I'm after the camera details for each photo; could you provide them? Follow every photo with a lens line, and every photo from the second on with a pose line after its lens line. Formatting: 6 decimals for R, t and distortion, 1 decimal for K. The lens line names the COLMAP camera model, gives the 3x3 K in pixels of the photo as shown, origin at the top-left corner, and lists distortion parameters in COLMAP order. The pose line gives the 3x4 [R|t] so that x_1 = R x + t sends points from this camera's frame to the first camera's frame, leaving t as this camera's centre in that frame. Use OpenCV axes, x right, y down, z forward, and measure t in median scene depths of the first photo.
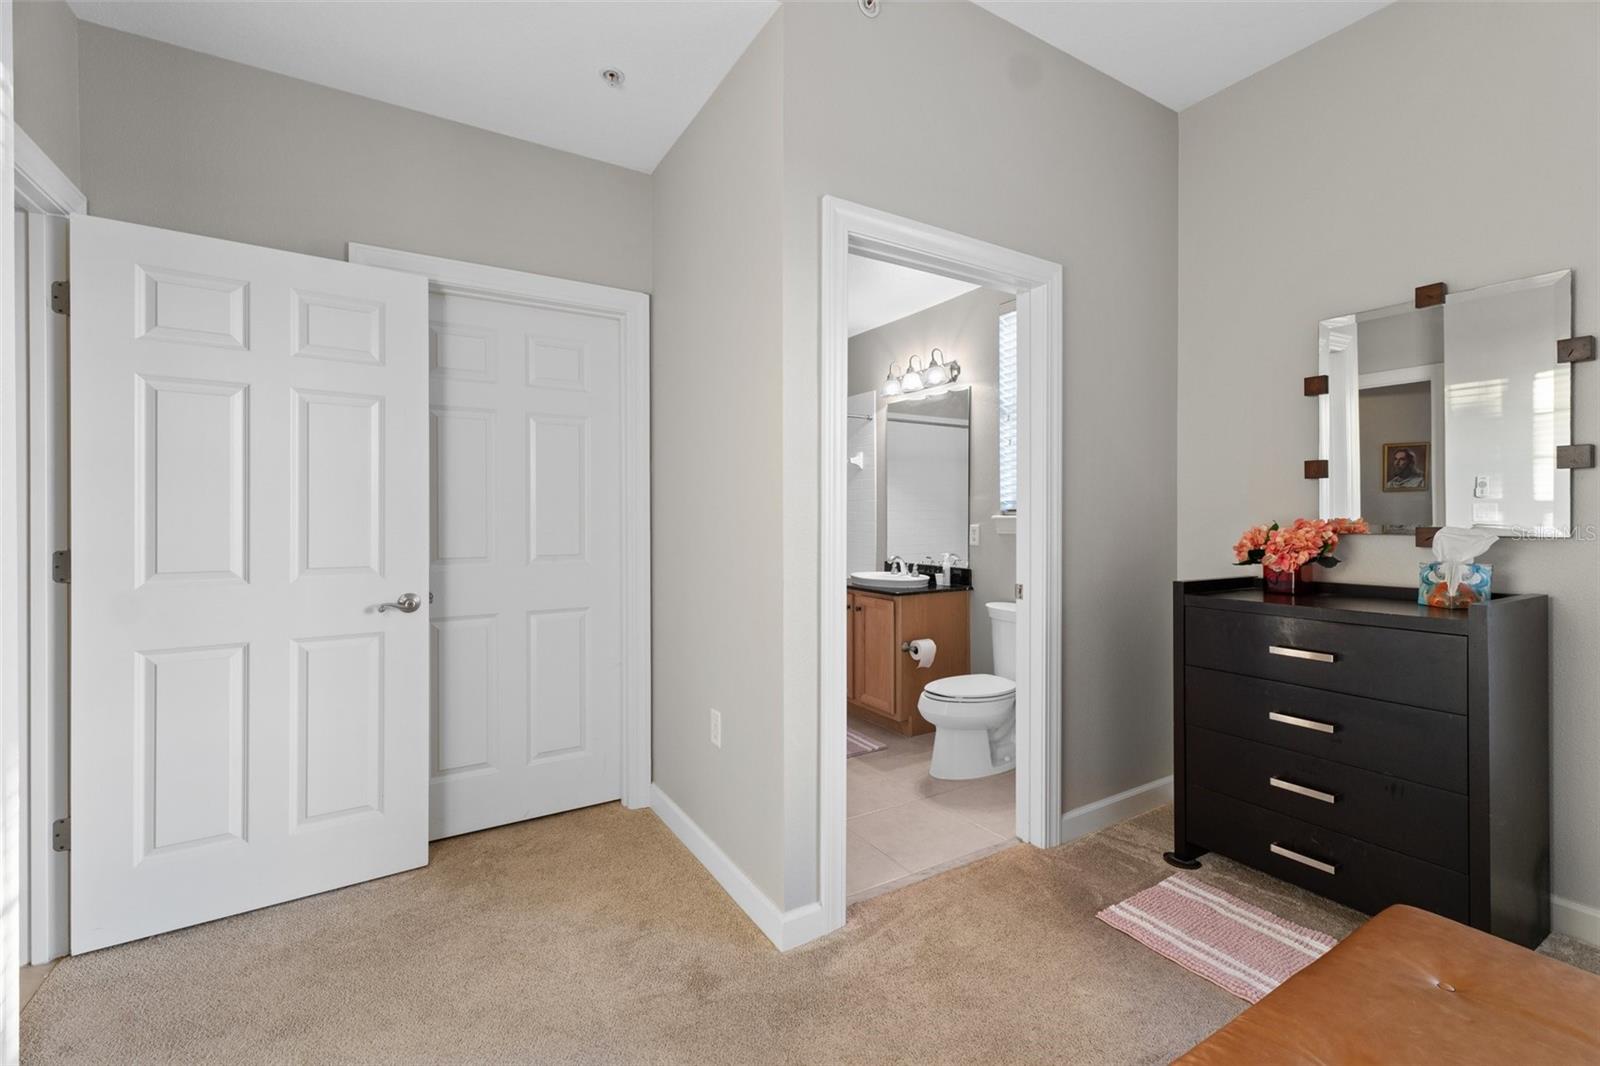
lens RADIAL K [[675.2, 0, 803.2], [0, 675.2, 520.7], [0, 0, 1]] dist [0.003437, 0.000247]
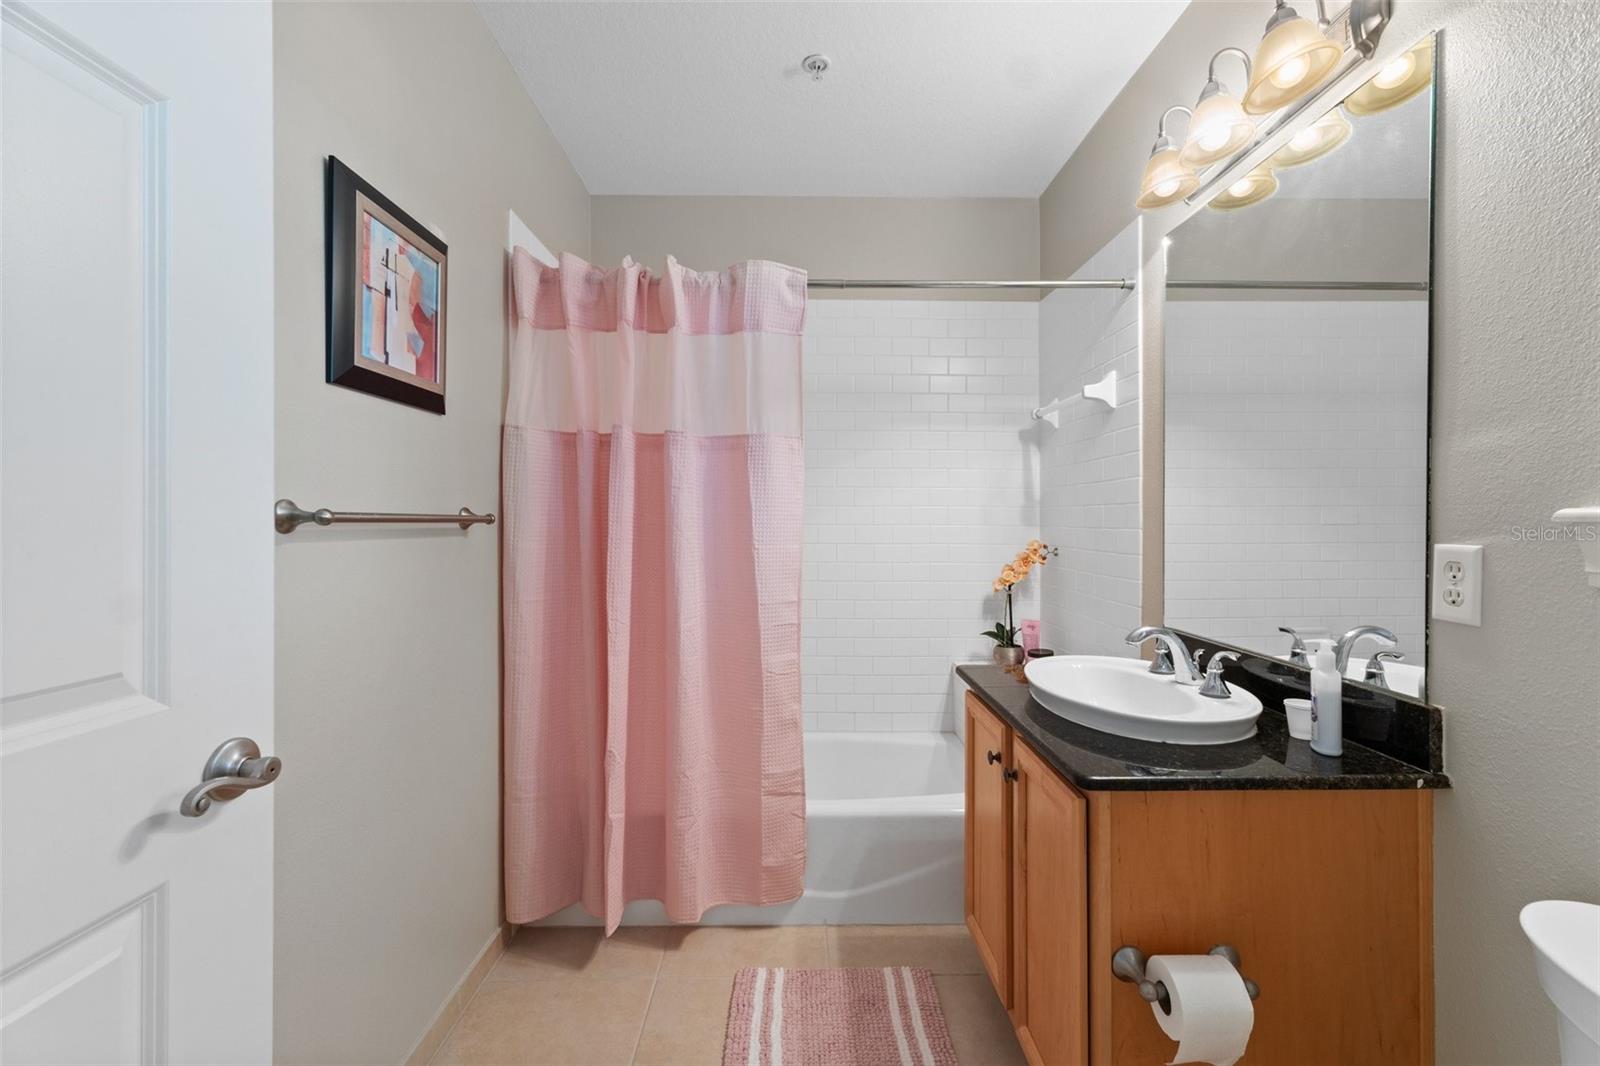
lens RADIAL K [[675.2, 0, 803.2], [0, 675.2, 520.7], [0, 0, 1]] dist [0.003437, 0.000247]
pose [[0.866145, 0.006768, -0.499746, 0.163411], [-0.009466, 0.999951, -0.002865, -0.000019], [0.499703, 0.007212, 0.866167, 0.637553]]
